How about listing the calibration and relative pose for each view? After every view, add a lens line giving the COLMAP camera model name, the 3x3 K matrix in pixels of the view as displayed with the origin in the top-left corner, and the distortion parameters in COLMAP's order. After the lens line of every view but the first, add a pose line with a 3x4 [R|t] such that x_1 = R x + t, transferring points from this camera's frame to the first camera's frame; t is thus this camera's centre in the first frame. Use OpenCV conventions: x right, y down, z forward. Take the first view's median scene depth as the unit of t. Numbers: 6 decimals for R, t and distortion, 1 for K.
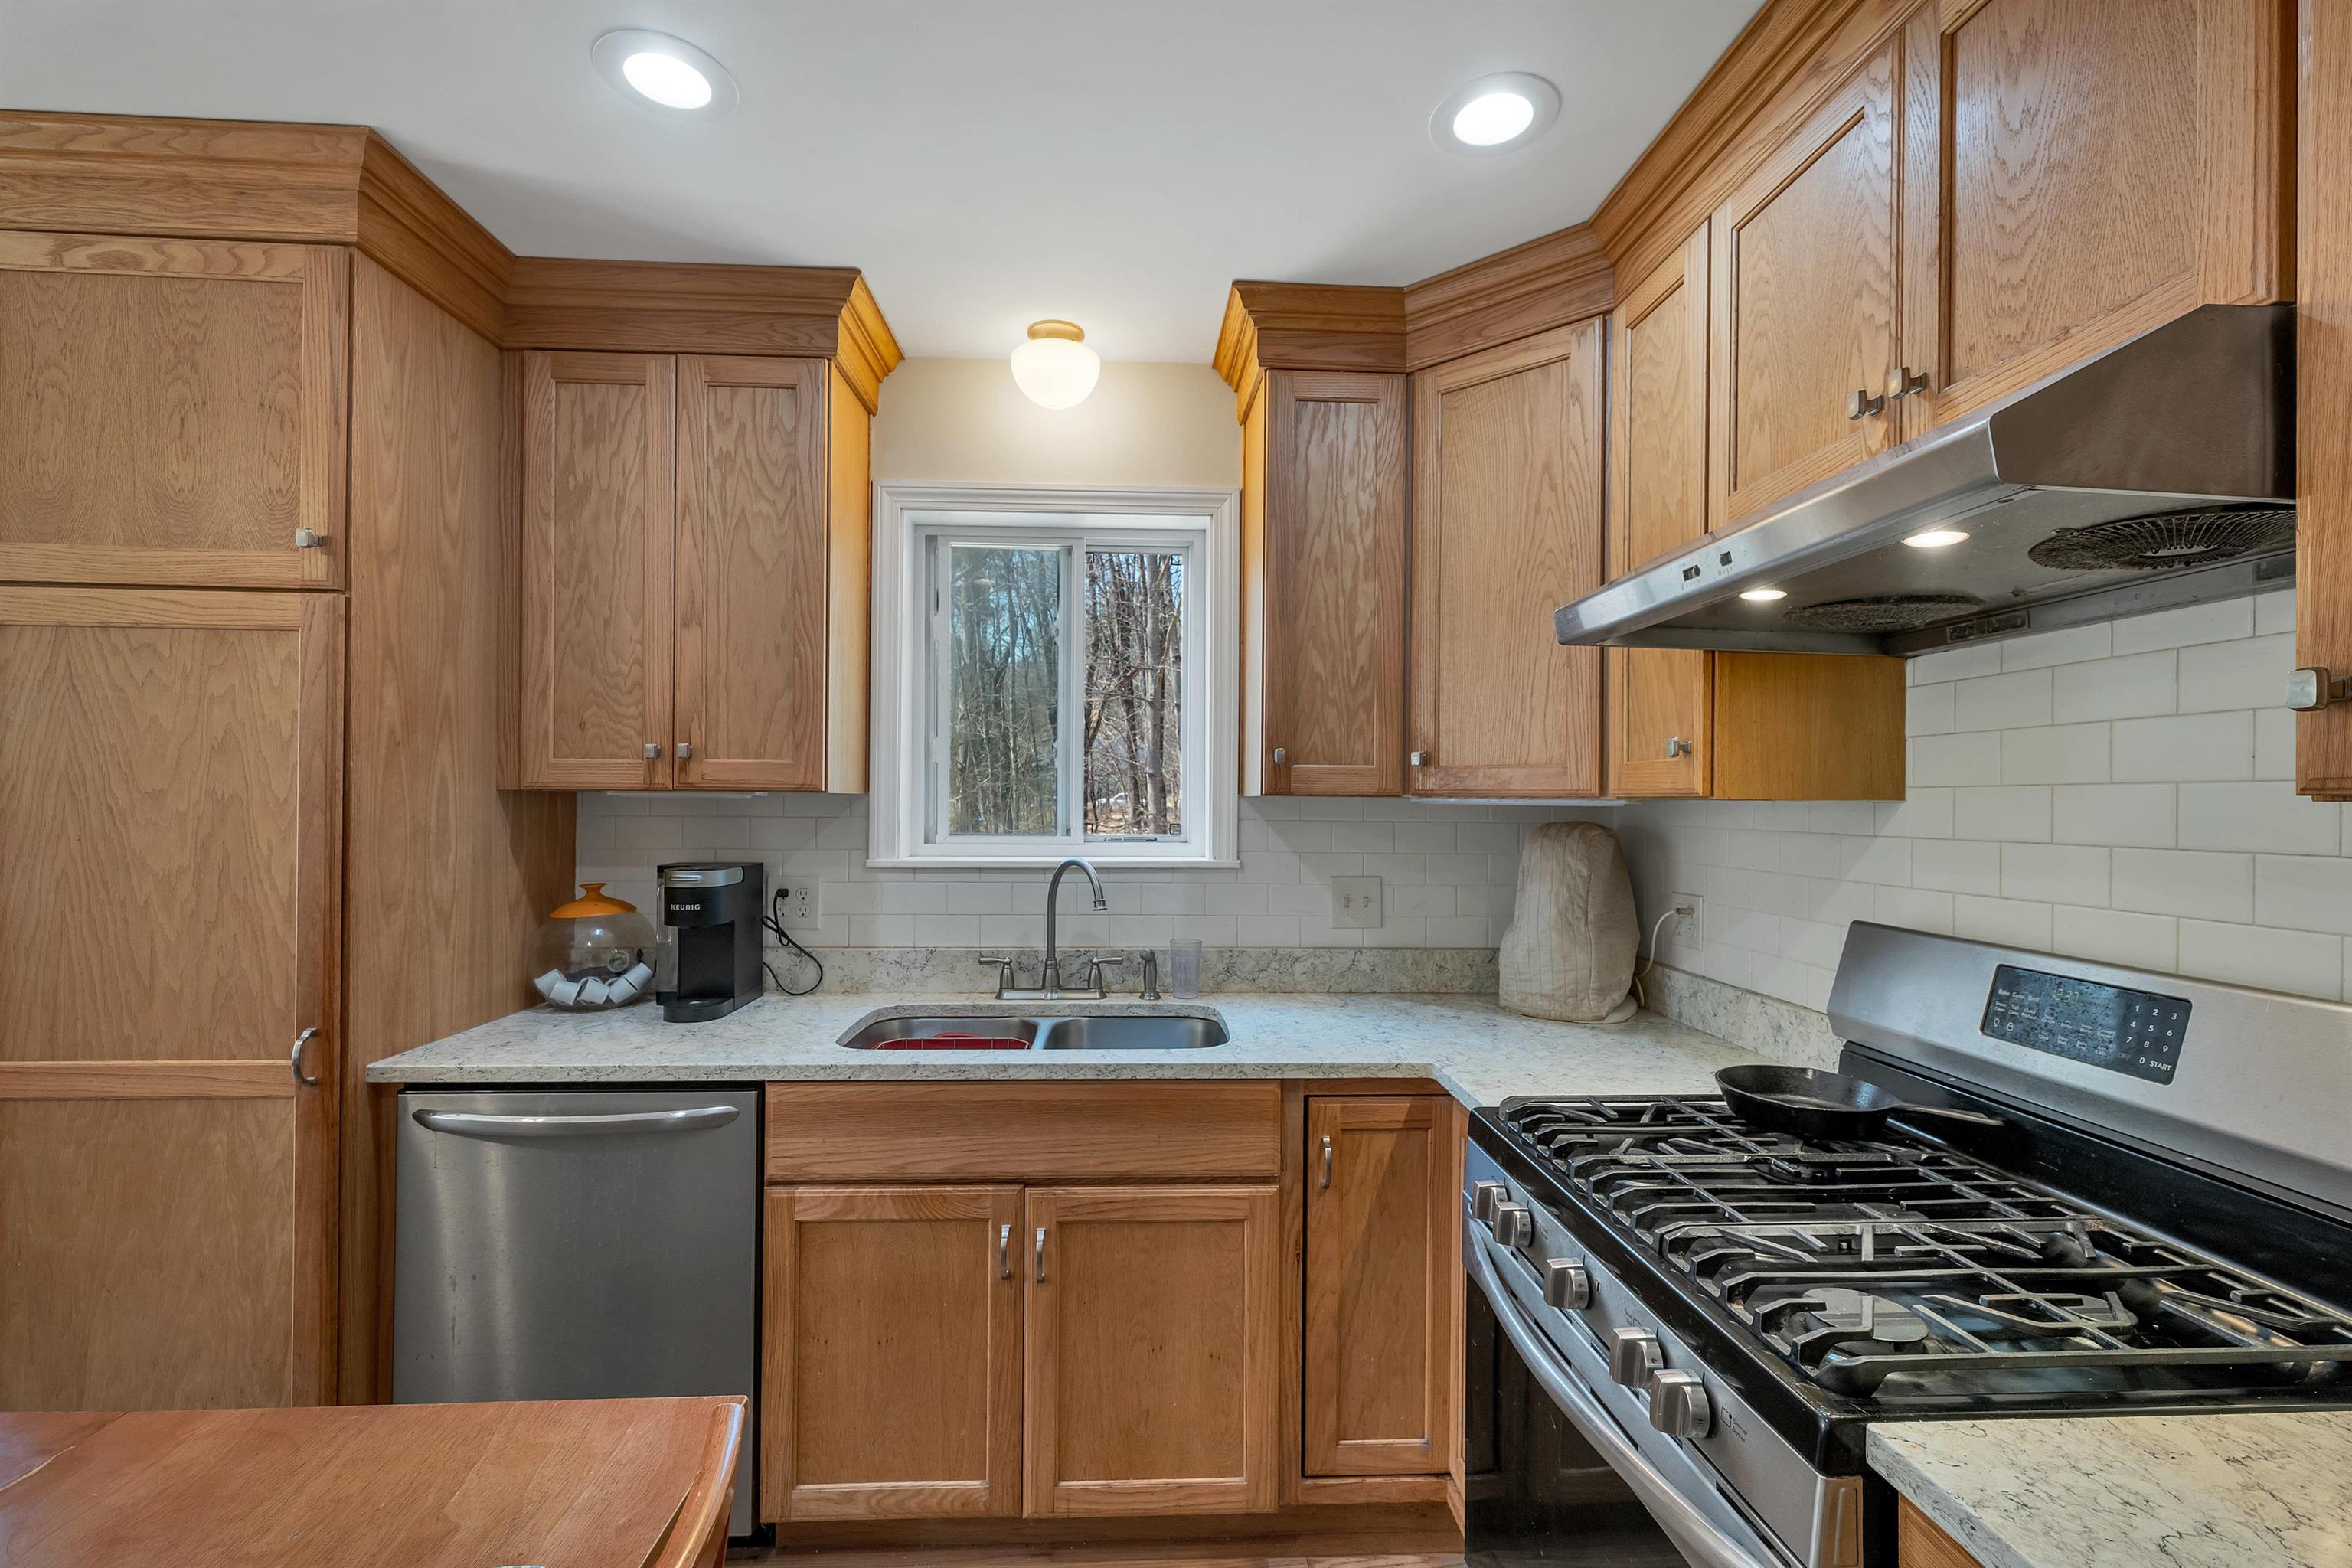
lens RADIAL K [[979.4, 0, 1170.7], [0, 979.4, 789.8], [0, 0, 1]] dist [0.005534, -0.000331]
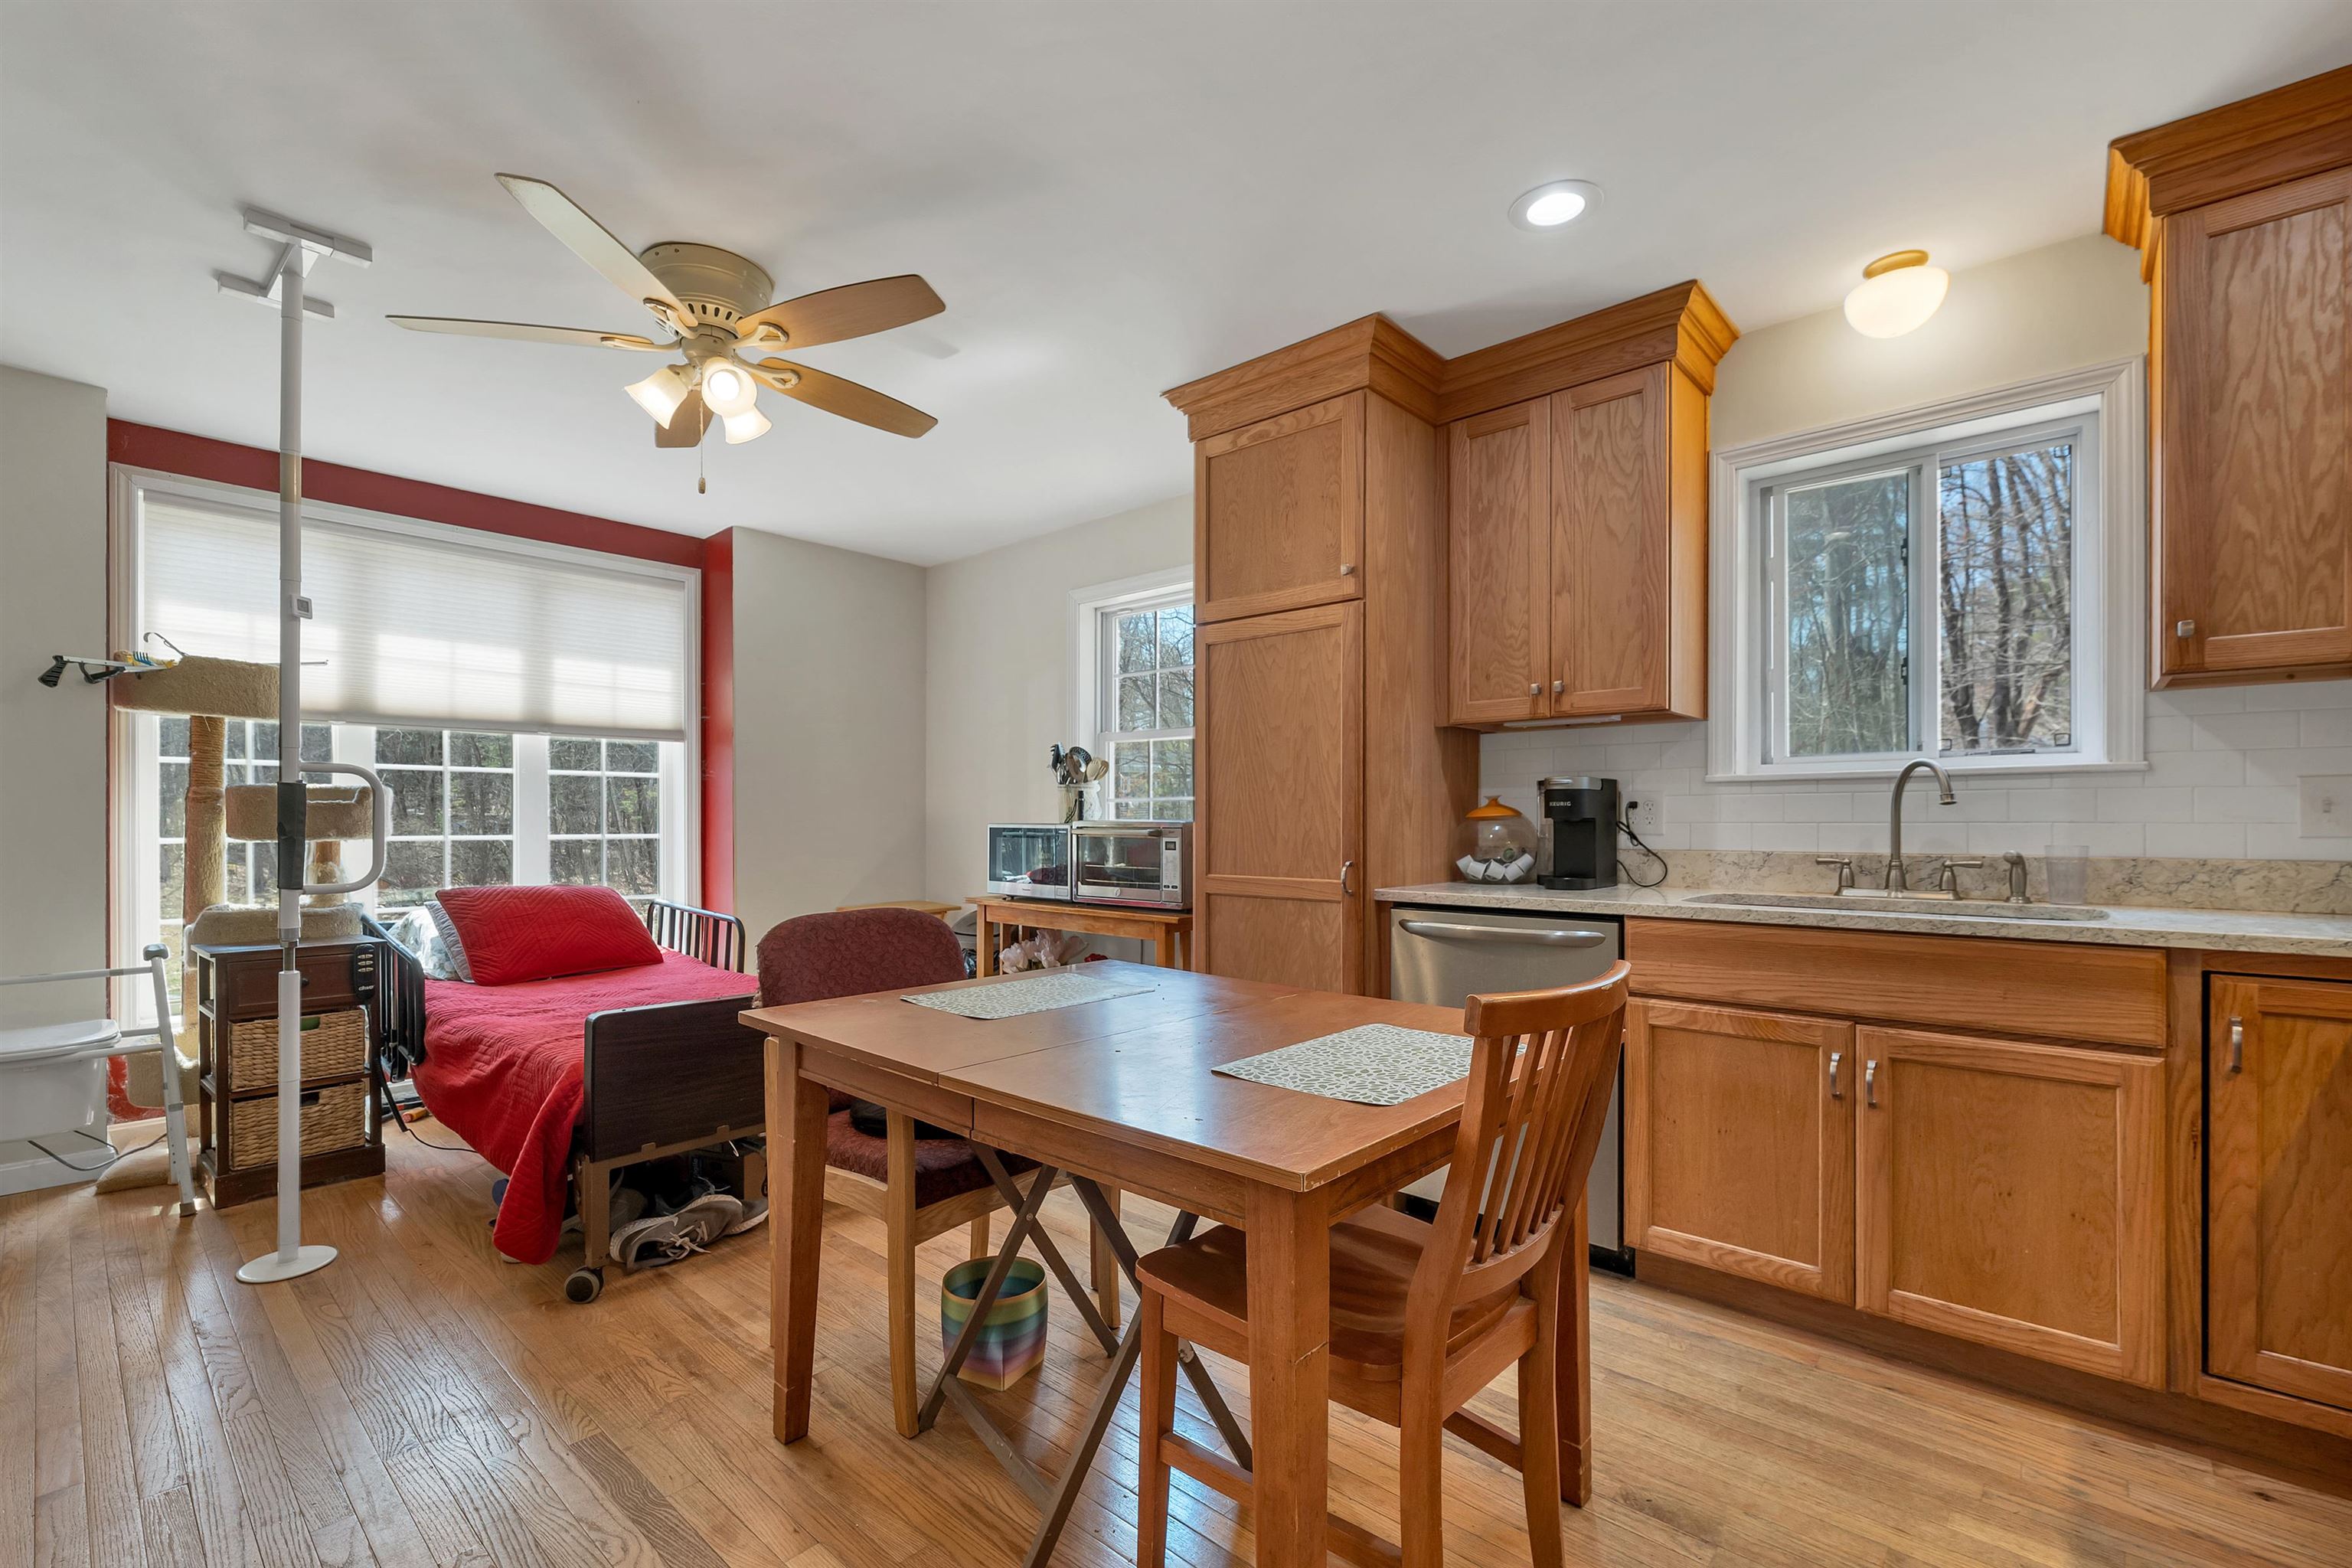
lens RADIAL K [[1016.8, 0, 1176.5], [0, 1016.8, 819.5], [0, 0, 1]] dist [0.000942, 0.000462]
pose [[0.708358, -0.007179, -0.705817, 0.120205], [0.005664, 0.999974, -0.004487, 0.152201], [0.705831, -0.000819, 0.708380, -0.372834]]
